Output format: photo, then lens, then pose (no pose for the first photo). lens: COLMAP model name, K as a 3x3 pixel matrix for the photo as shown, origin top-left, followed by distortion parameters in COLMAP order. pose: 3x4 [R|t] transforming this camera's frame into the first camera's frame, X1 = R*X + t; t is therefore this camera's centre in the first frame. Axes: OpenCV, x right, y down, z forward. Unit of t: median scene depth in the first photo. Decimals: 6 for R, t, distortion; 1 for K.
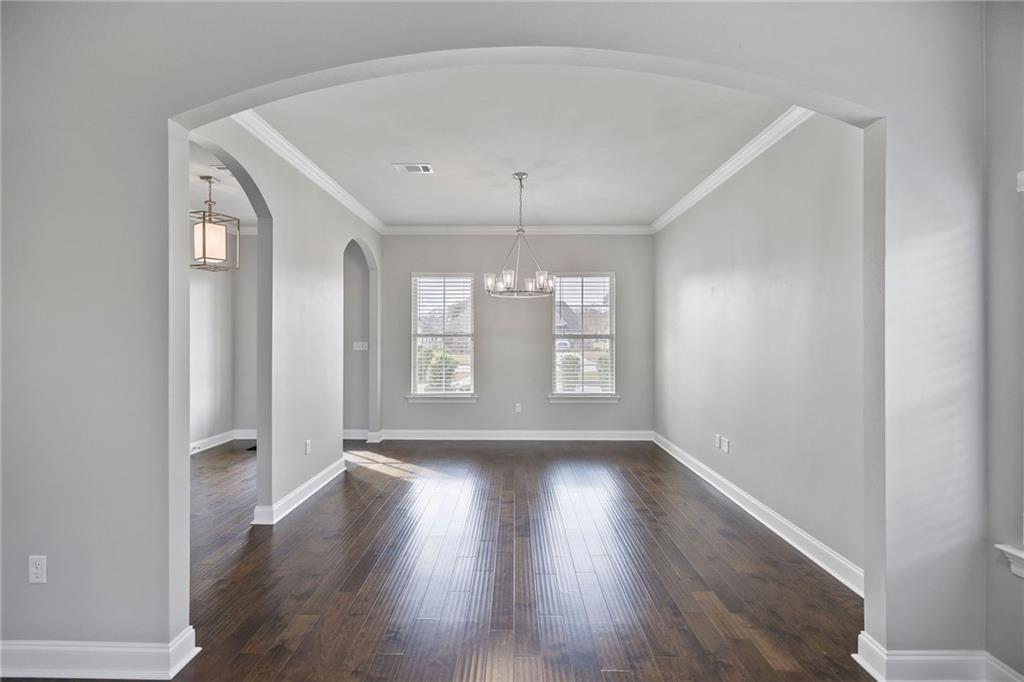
lens RADIAL K [[428.4, 0, 512.0], [0, 428.4, 341.0], [0, 0, 1]] dist [0.001810, 0.000121]
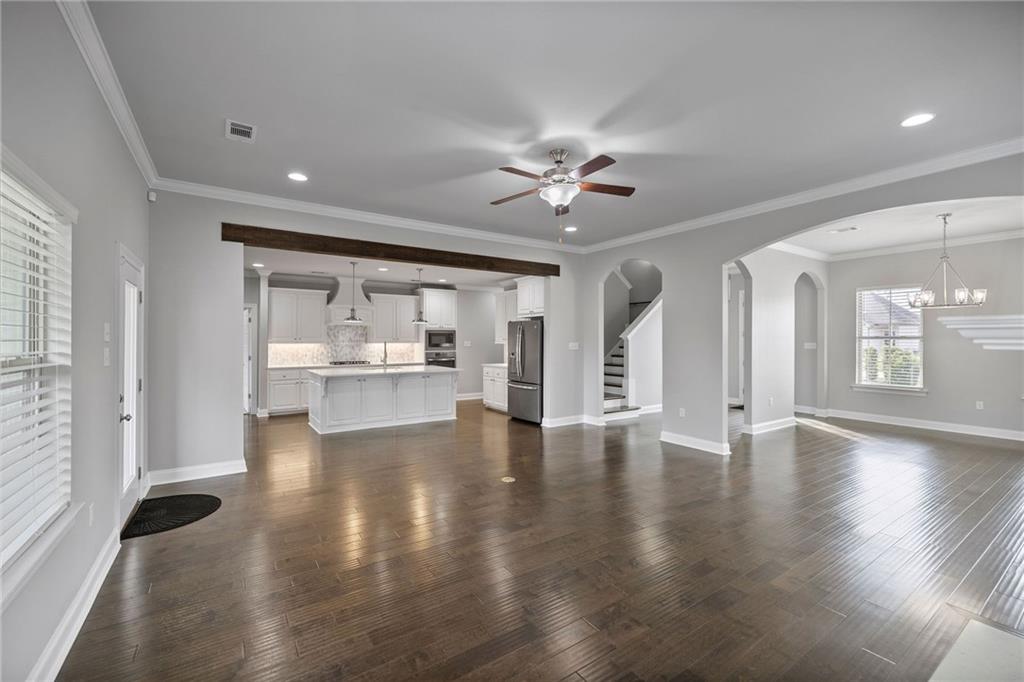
lens RADIAL K [[428.4, 0, 512.0], [0, 428.4, 341.0], [0, 0, 1]] dist [0.001810, 0.000121]
pose [[0.558362, -0.000335, -0.829598, 0.254451], [-0.003218, 0.999992, -0.002569, 0.003240], [0.829591, 0.004104, 0.558356, -0.564653]]
